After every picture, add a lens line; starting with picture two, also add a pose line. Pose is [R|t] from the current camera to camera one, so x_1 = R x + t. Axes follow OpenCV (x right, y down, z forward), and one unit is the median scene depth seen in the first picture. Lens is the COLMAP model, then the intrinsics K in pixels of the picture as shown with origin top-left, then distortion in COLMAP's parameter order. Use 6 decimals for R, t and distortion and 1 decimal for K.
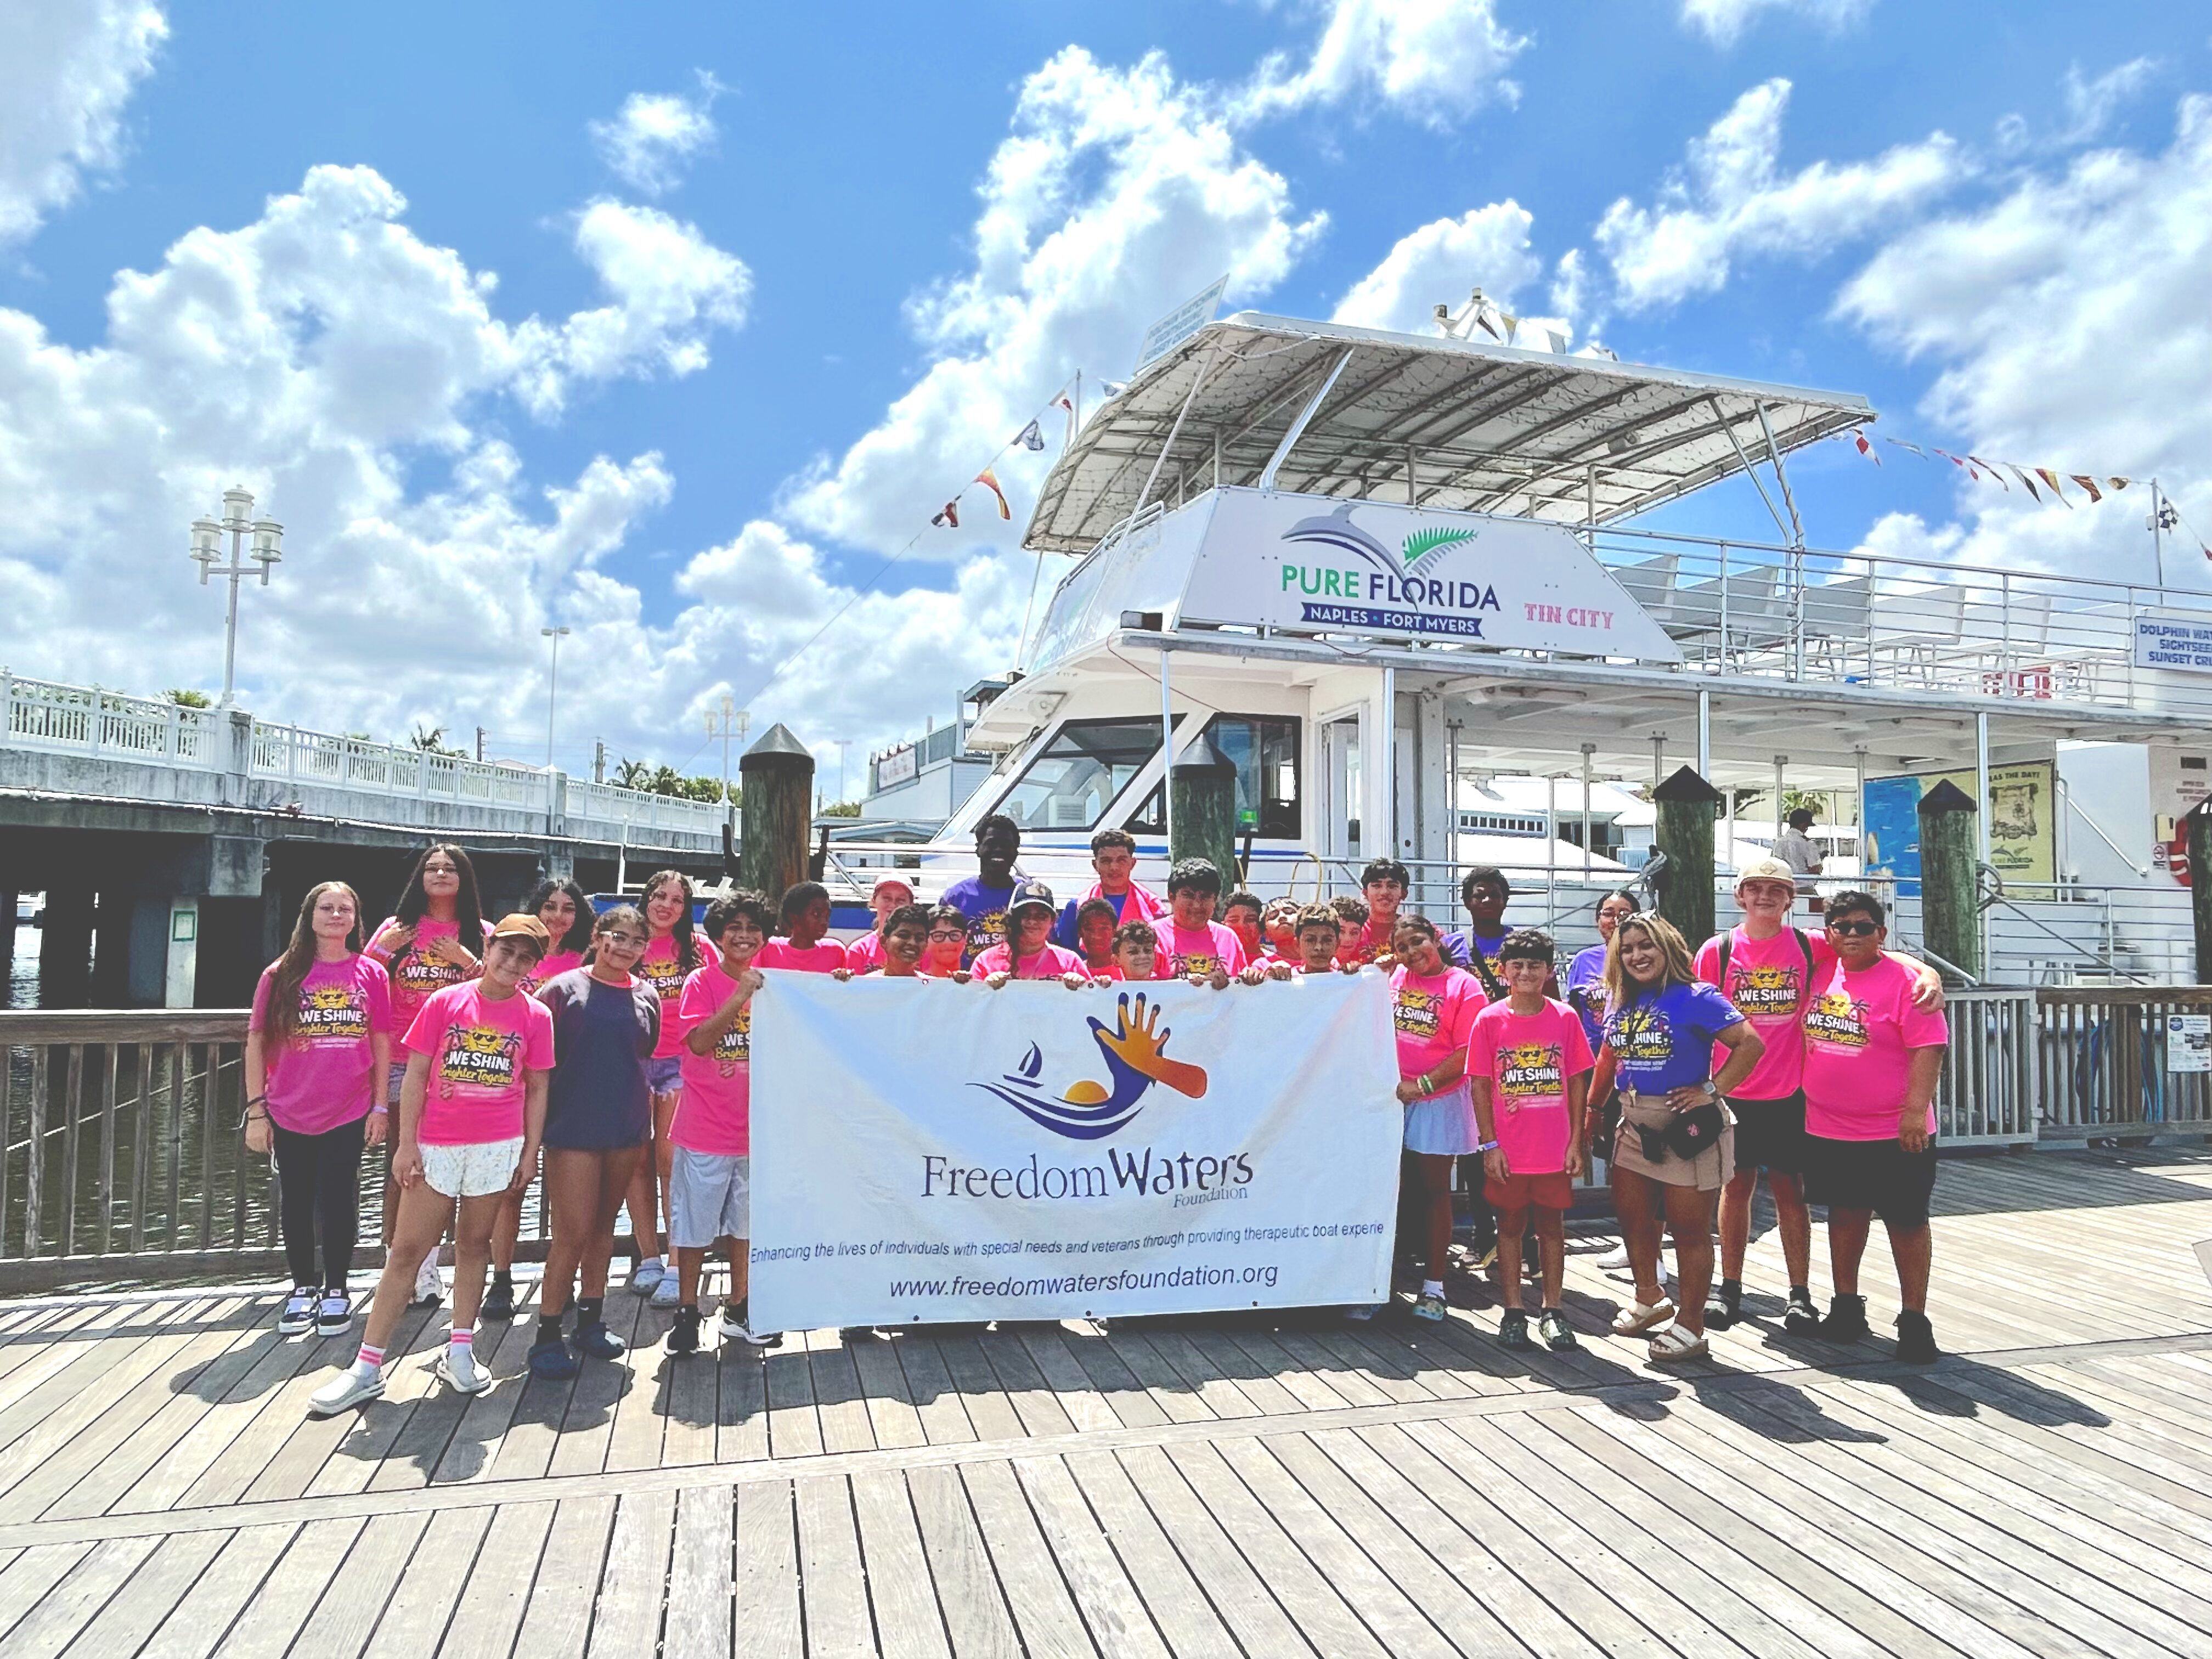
lens RADIAL K [[1459.4, 0, 1142.0], [0, 1459.4, 830.4], [0, 0, 1]] dist [0.052343, -0.005787]
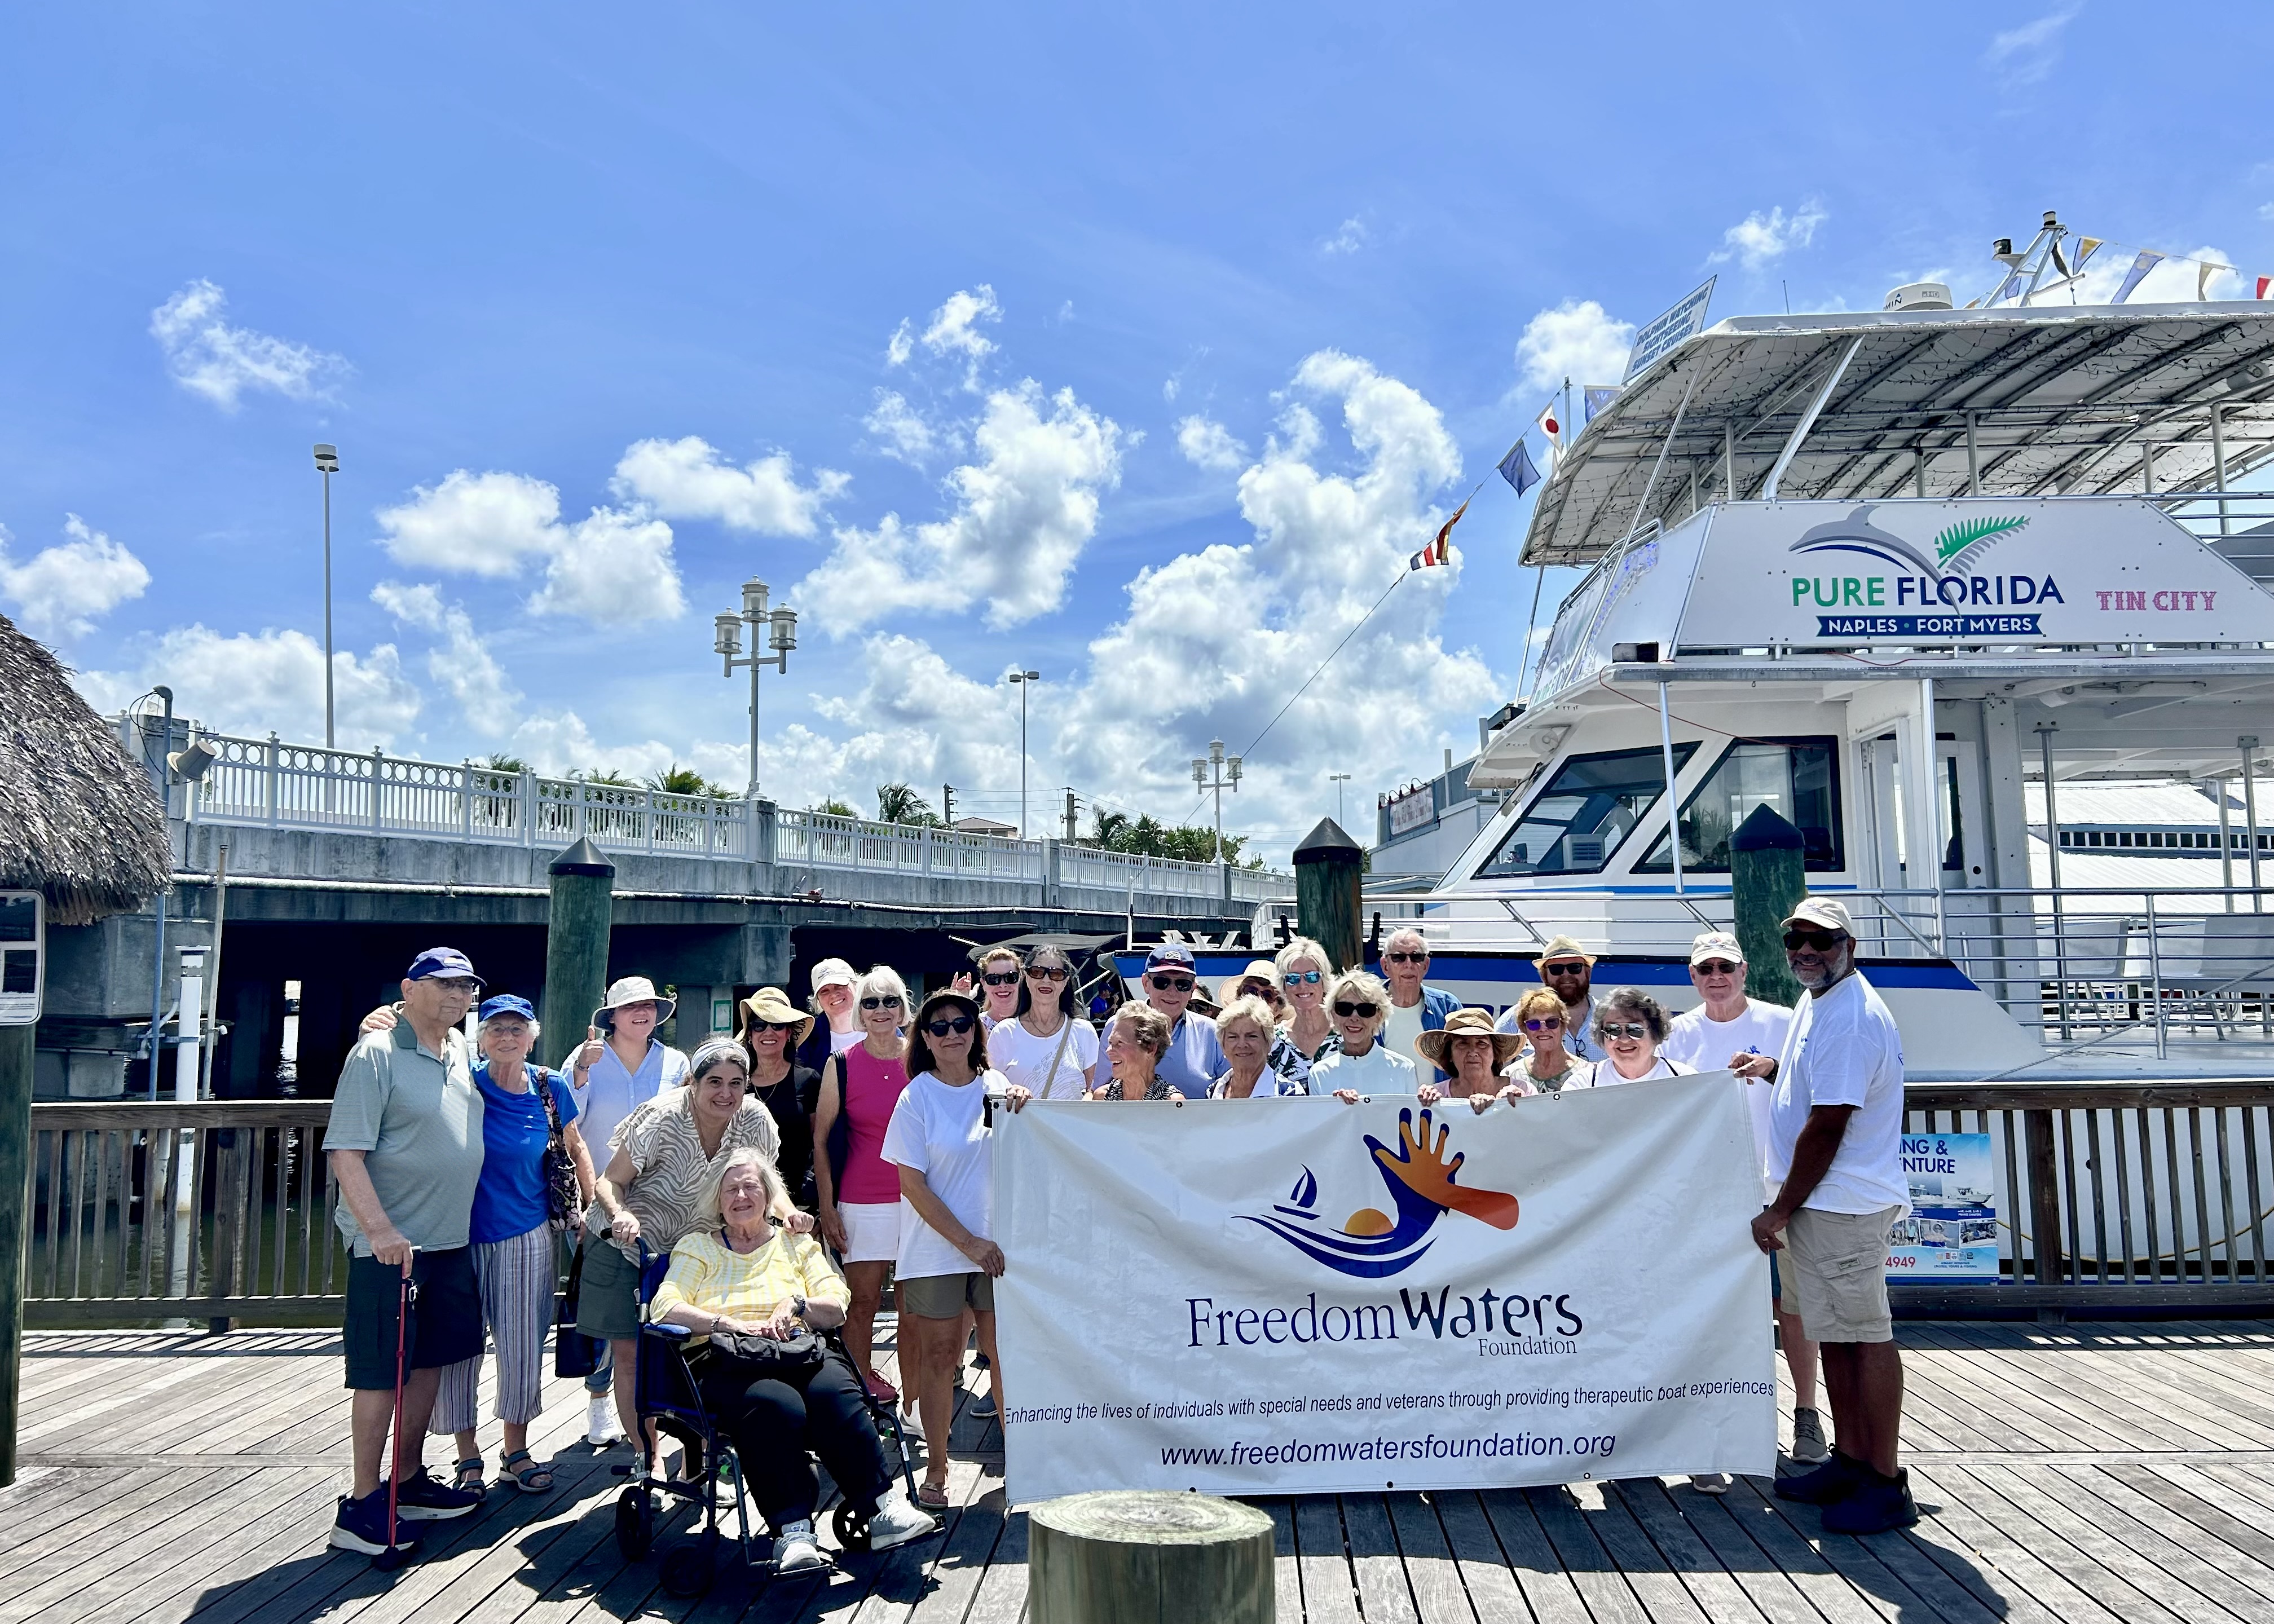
lens RADIAL K [[1822.9, 0, 1136.5], [0, 1822.9, 800.2], [0, 0, 1]] dist [0.027564, -0.008157]
pose [[0.946991, -0.063475, -0.314925, 0.050522], [0.049077, 0.997364, -0.053451, 0.000215], [0.317488, 0.035162, 0.947610, -0.194717]]
